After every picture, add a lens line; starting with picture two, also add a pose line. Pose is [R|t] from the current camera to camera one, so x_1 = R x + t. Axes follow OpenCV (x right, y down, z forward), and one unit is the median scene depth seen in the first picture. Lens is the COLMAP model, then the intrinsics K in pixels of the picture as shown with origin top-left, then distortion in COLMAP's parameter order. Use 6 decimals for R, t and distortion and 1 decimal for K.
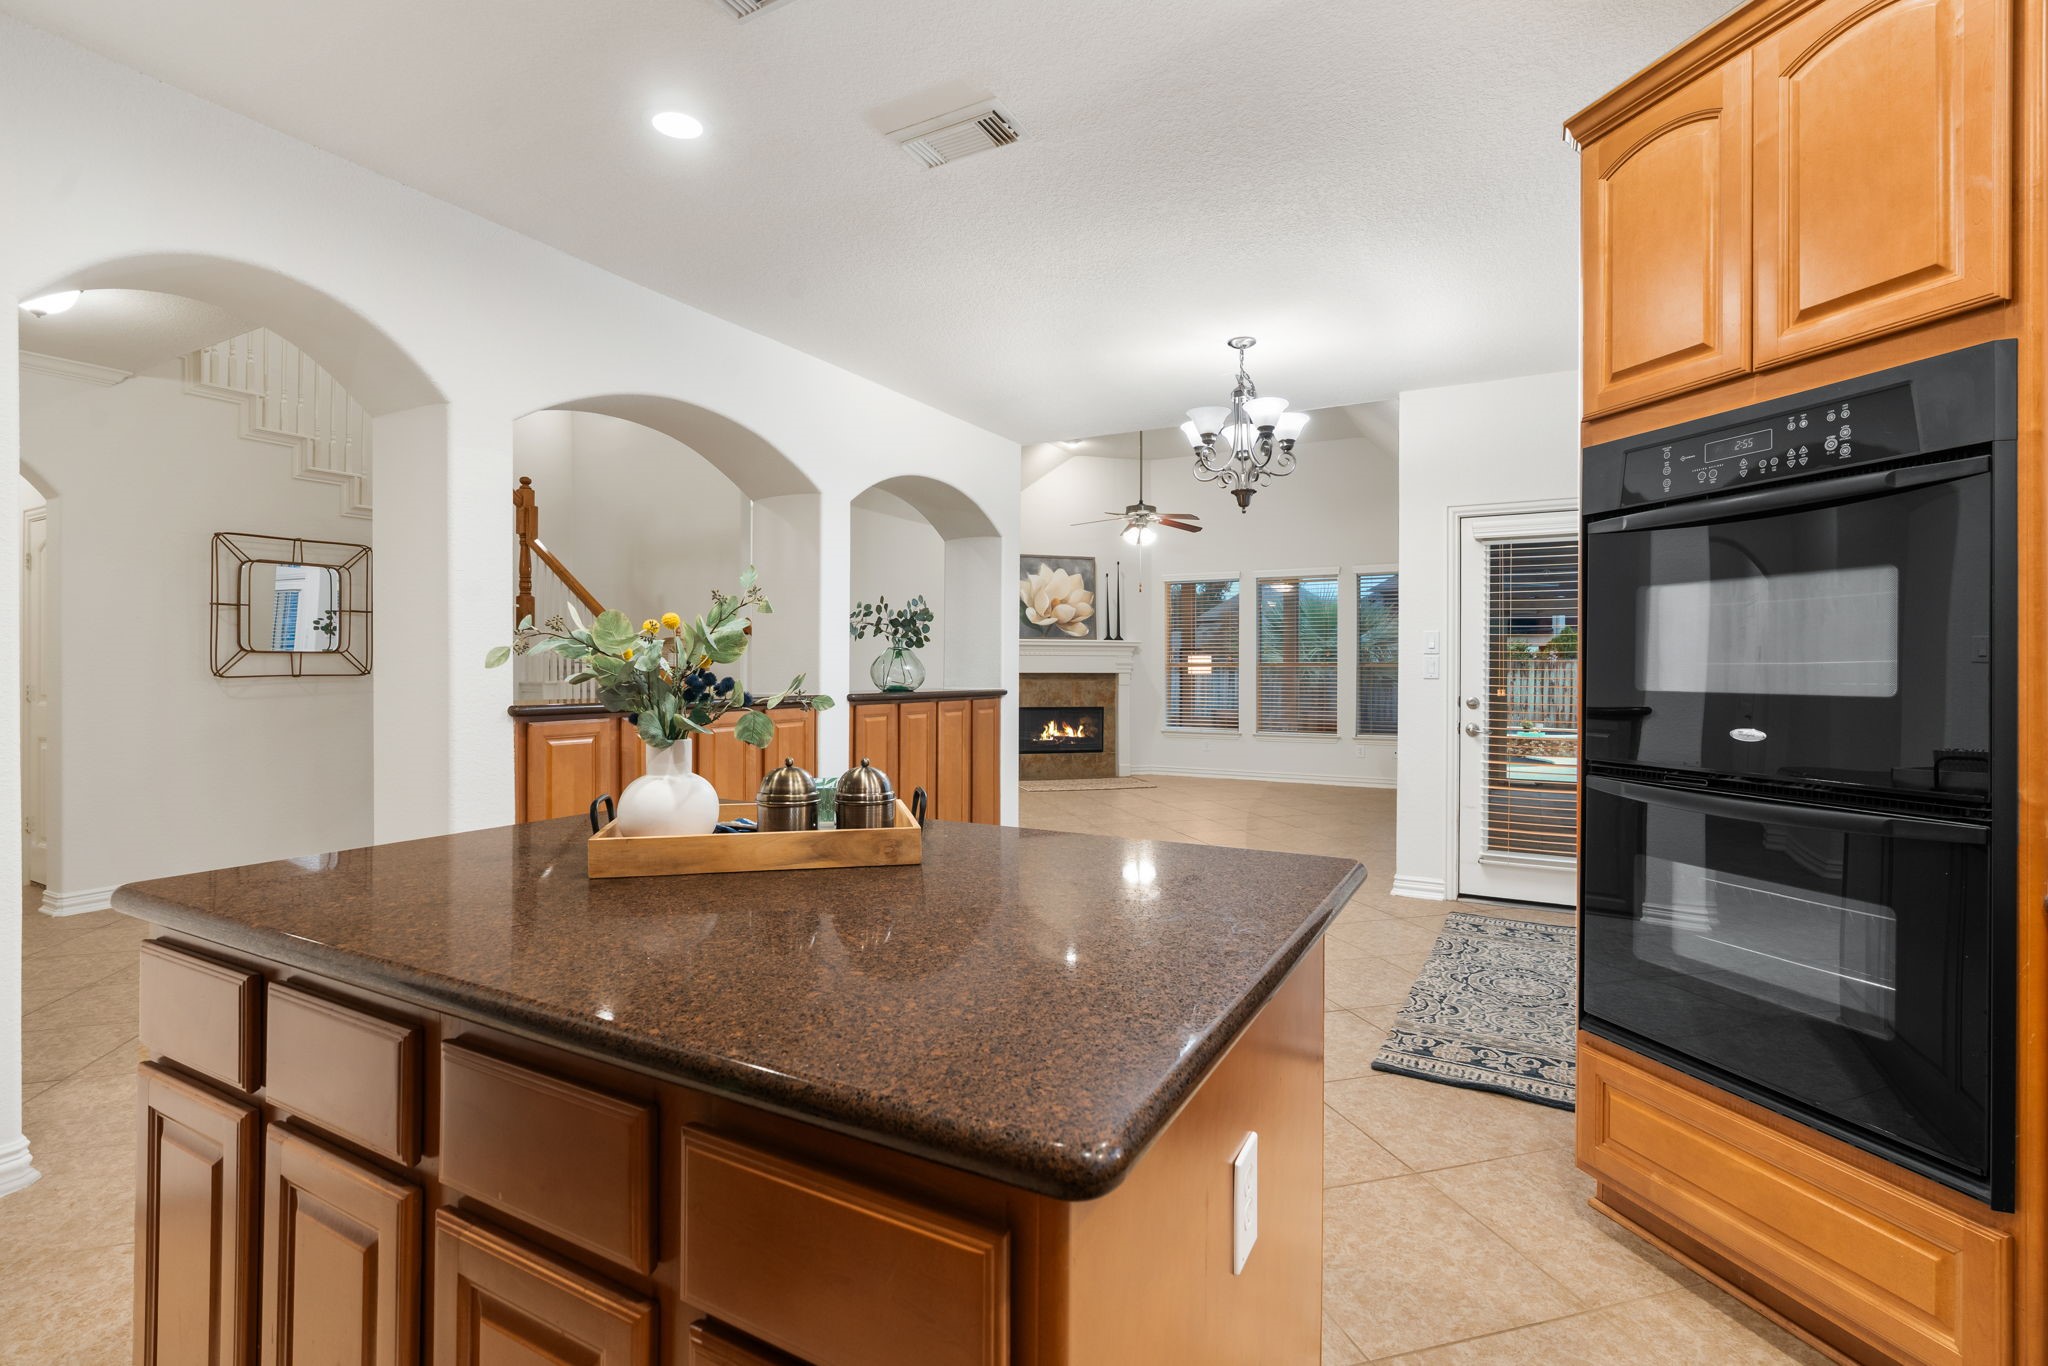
lens RADIAL K [[931.3, 0, 1029.4], [0, 931.3, 669.8], [0, 0, 1]] dist [-0.002978, 0.001251]
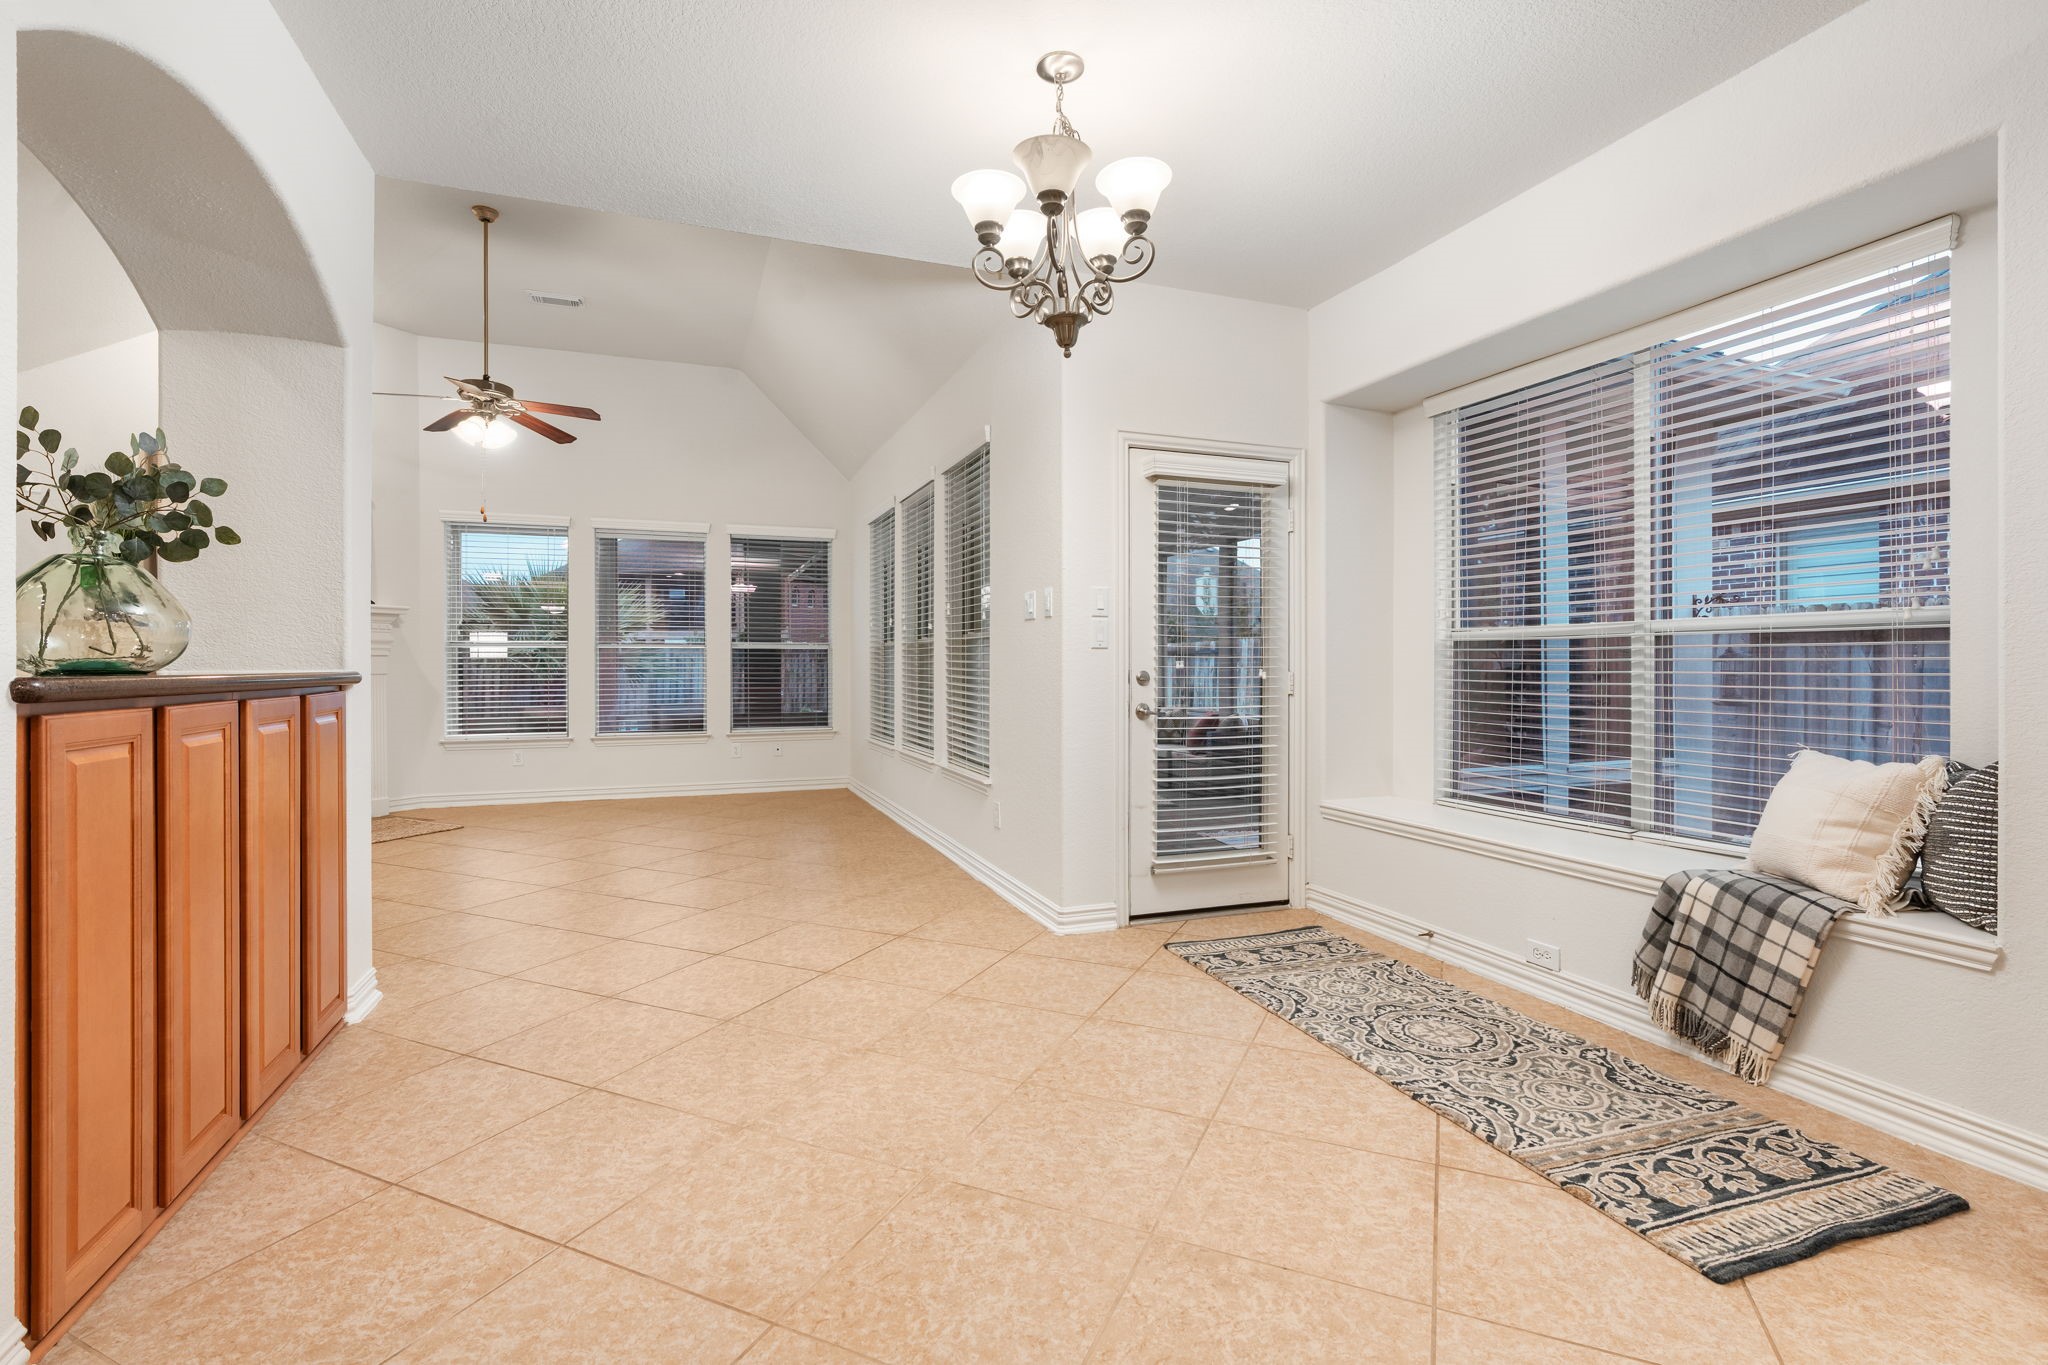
lens RADIAL K [[931.3, 0, 1023.7], [0, 931.3, 668.9], [0, 0, 1]] dist [-0.002978, 0.001251]
pose [[0.653390, -0.007262, 0.756987, -0.338143], [0.003509, 0.999972, 0.006564, 0.036970], [-0.757013, -0.001633, 0.653397, 0.907199]]
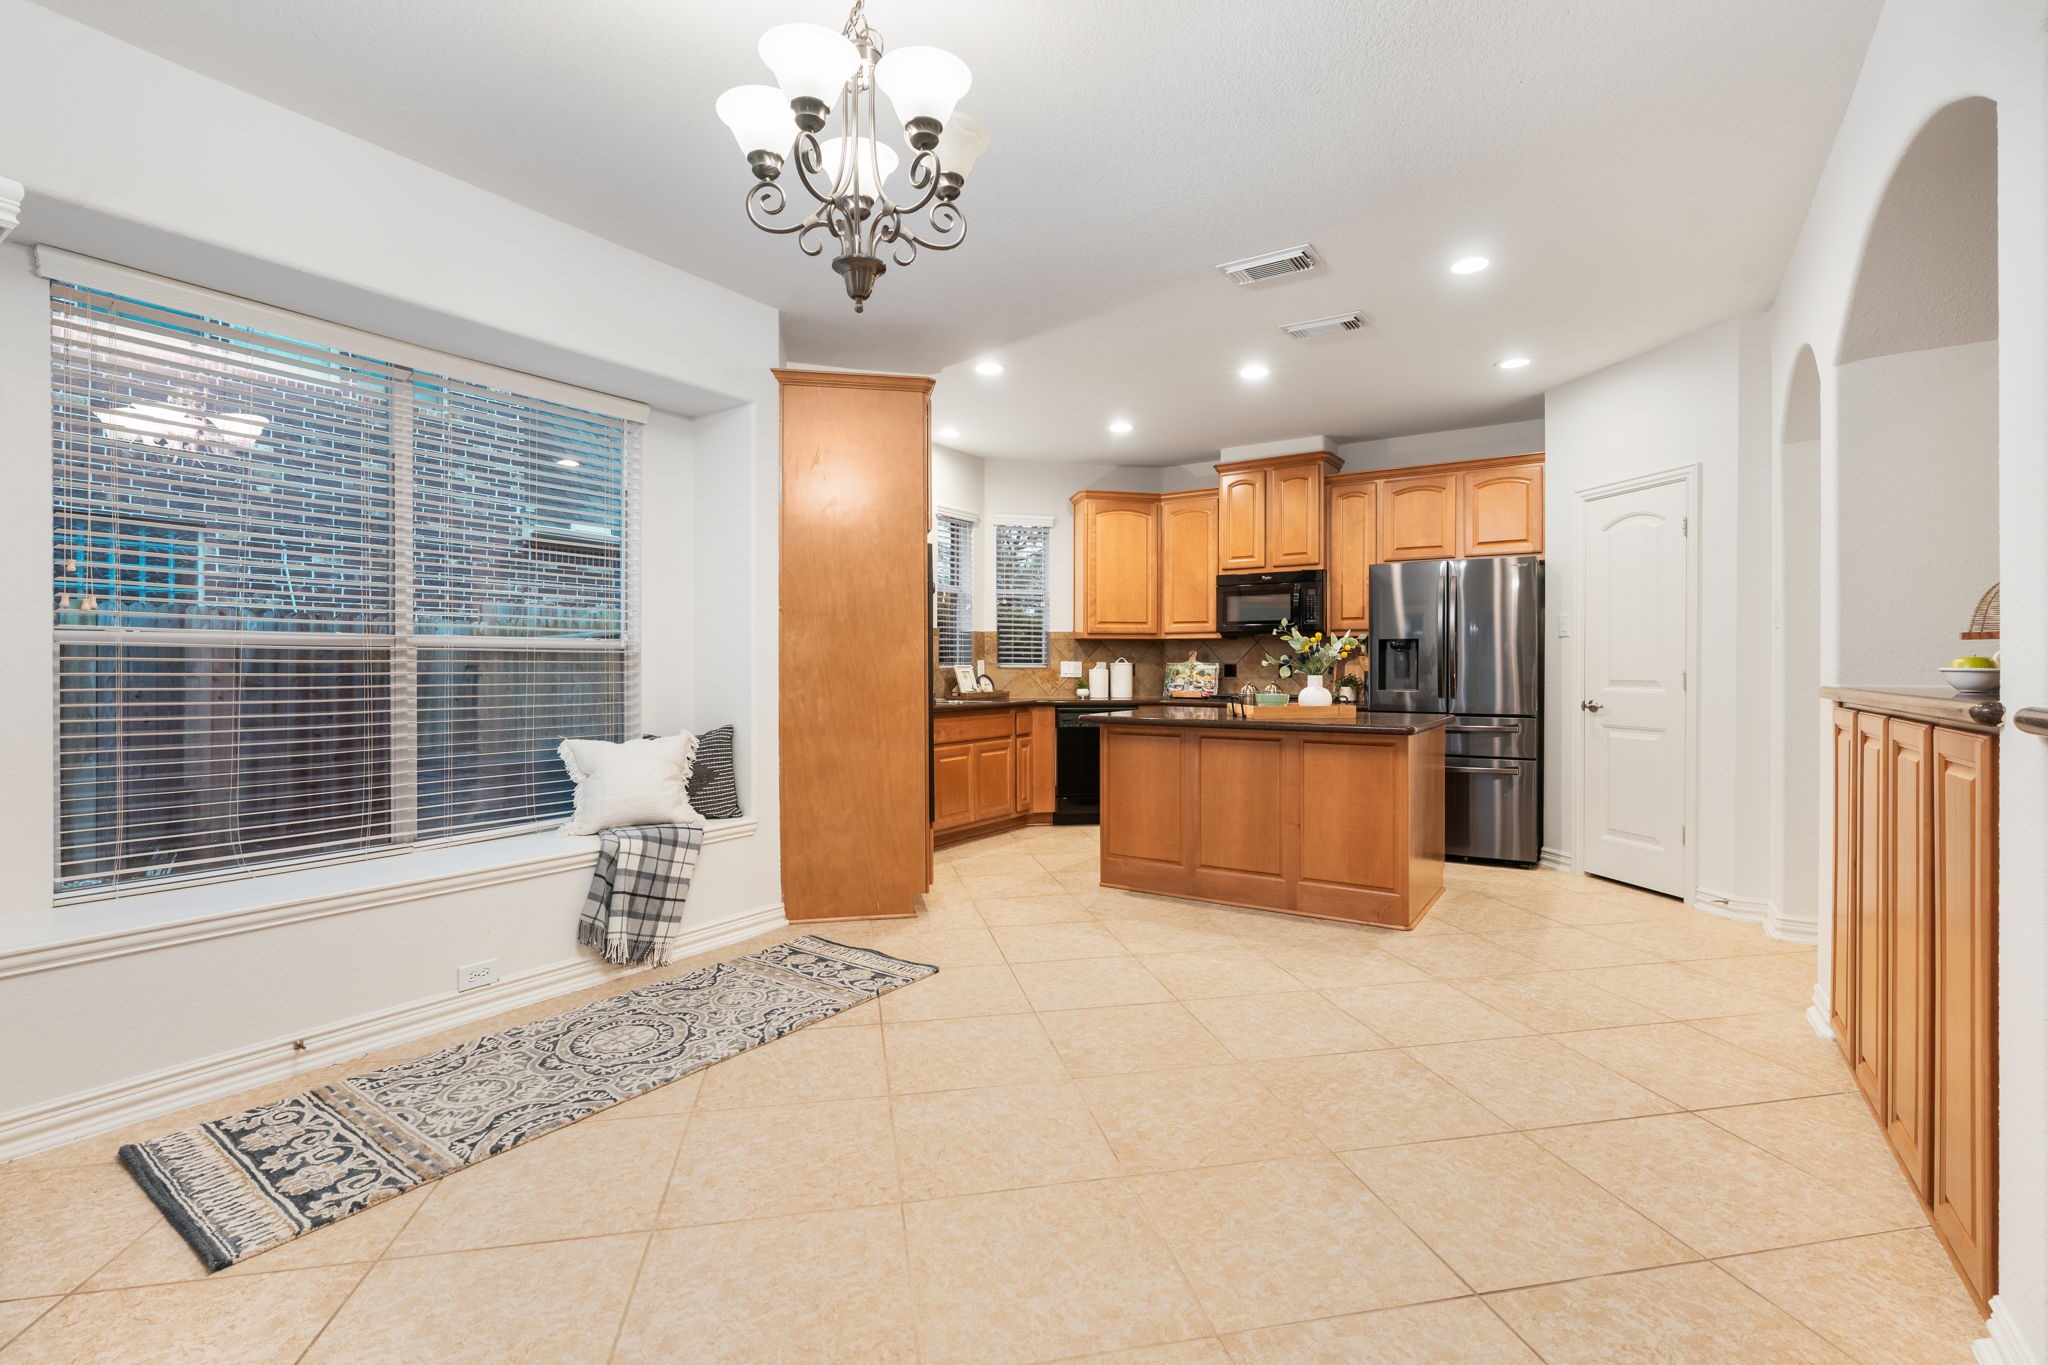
lens RADIAL K [[931.3, 0, 1018.8], [0, 931.3, 671.1], [0, 0, 1]] dist [-0.002978, 0.001251]
pose [[-0.995745, -0.003810, 0.092073, 0.144707], [-0.003290, 0.999978, 0.005799, 0.024555], [-0.092093, 0.005472, -0.995735, 2.109009]]
